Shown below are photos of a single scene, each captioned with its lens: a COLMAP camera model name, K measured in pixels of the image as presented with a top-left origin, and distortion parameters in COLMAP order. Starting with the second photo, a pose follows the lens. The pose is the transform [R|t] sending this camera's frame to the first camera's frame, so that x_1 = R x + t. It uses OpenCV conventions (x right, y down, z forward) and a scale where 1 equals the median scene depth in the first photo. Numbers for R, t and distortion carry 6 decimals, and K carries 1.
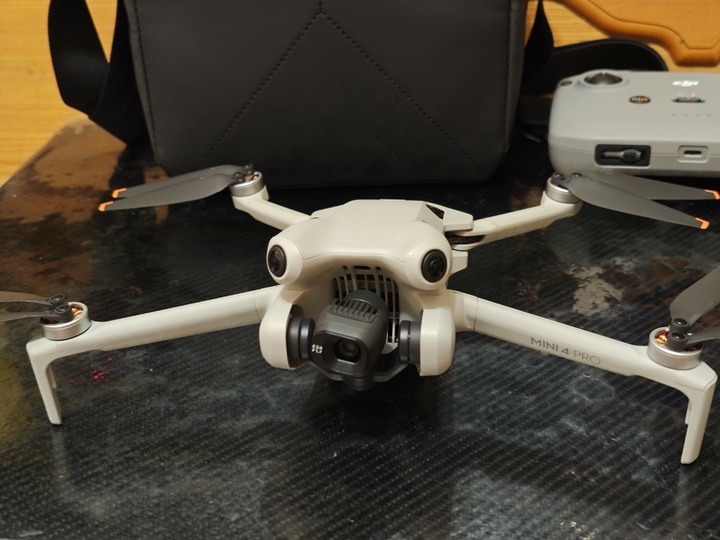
lens RADIAL K [[1060.1, 0, 374.7], [0, 1060.1, 270.8], [0, 0, 1]] dist [0.011375, 0.000000]
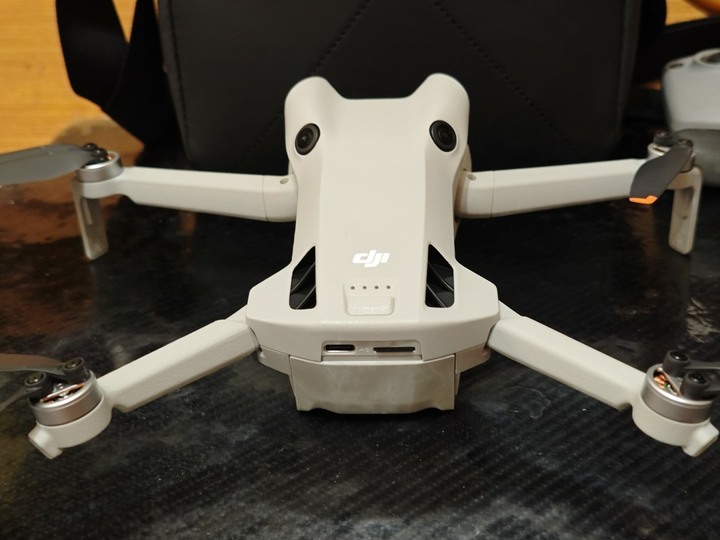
lens RADIAL K [[1060.1, 0, 357.6], [0, 1060.1, 266.0], [0, 0, 1]] dist [0.011375, 0.000000]
pose [[0.999960, -0.007916, 0.004274, -0.083775], [0.008119, 0.998723, -0.049873, 0.022213], [-0.003874, 0.049905, 0.998746, 0.202231]]
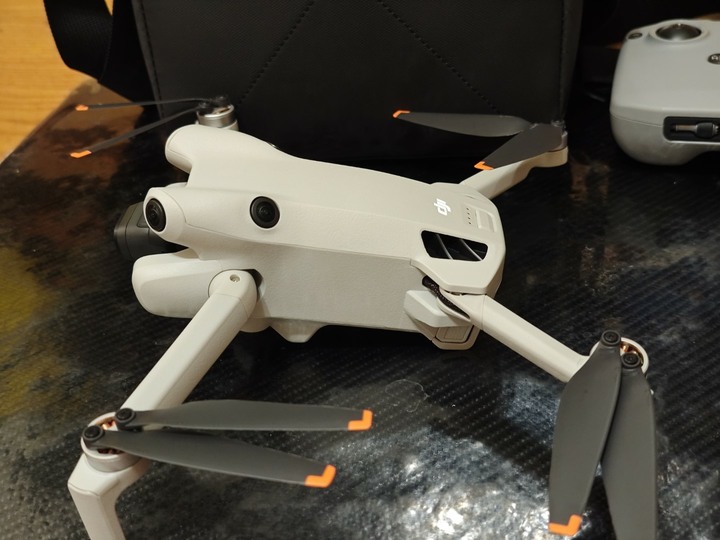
lens RADIAL K [[1060.1, 0, 369.5], [0, 1060.1, 270.9], [0, 0, 1]] dist [0.011375, 0.000000]
pose [[0.996049, 0.006221, -0.088591, 0.048500], [0.001805, 0.995919, 0.090233, -0.072996], [0.088791, -0.090036, 0.991973, 0.121942]]
